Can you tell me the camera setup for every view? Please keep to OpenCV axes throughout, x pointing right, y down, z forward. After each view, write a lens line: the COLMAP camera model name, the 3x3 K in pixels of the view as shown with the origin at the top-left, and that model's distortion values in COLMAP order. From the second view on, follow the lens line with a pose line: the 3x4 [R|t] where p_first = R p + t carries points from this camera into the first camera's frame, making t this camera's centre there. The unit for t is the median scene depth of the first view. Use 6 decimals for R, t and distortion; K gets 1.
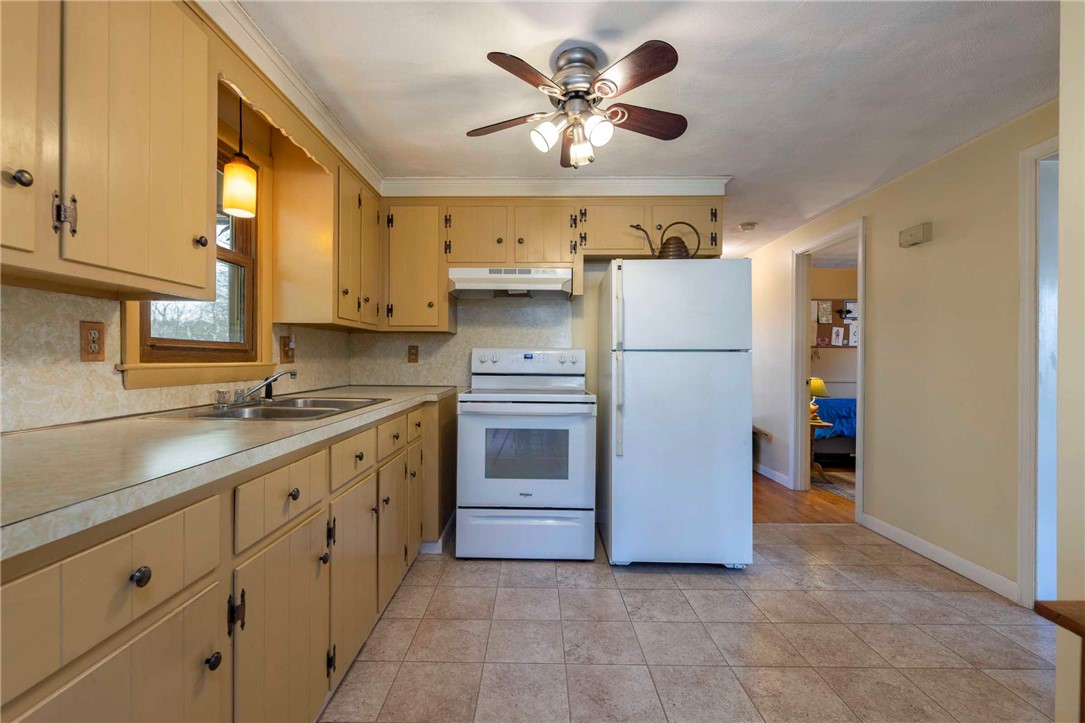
lens RADIAL K [[471.6, 0, 515.6], [0, 471.6, 361.6], [0, 0, 1]] dist [0.000523, -0.000092]
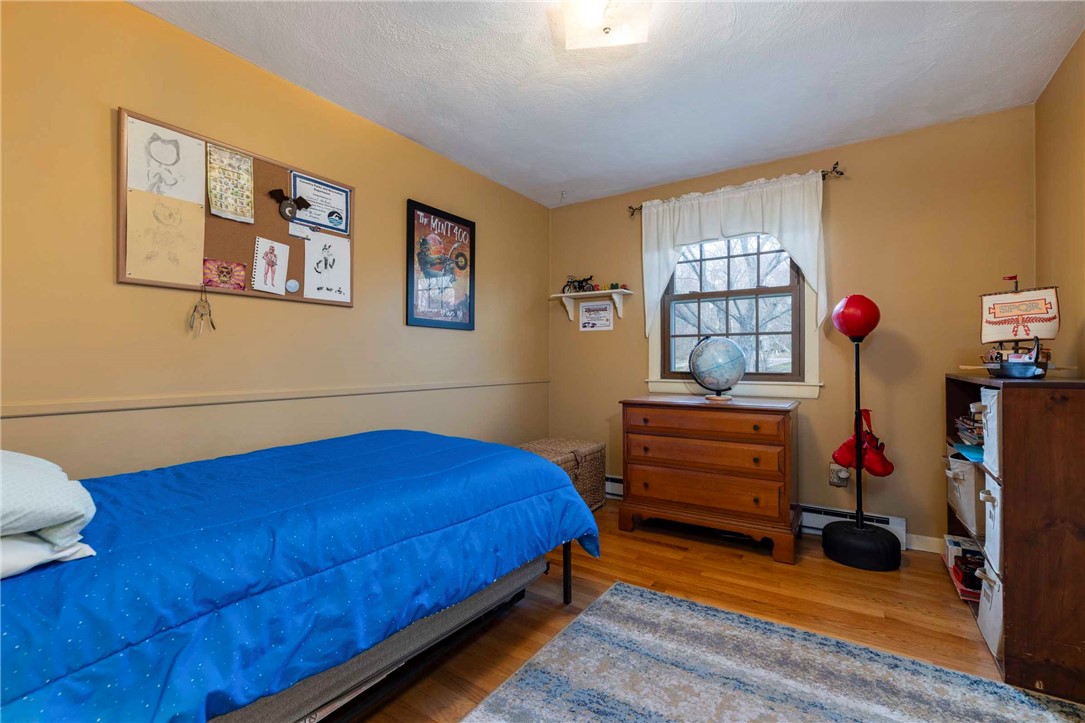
lens RADIAL K [[471.6, 0, 545.1], [0, 471.6, 357.8], [0, 0, 1]] dist [0.000523, -0.000092]
pose [[0.522846, -0.007362, 0.852396, 0.493375], [0.007519, 0.999964, 0.004024, 0.013032], [-0.852394, 0.004306, 0.522882, 0.650752]]
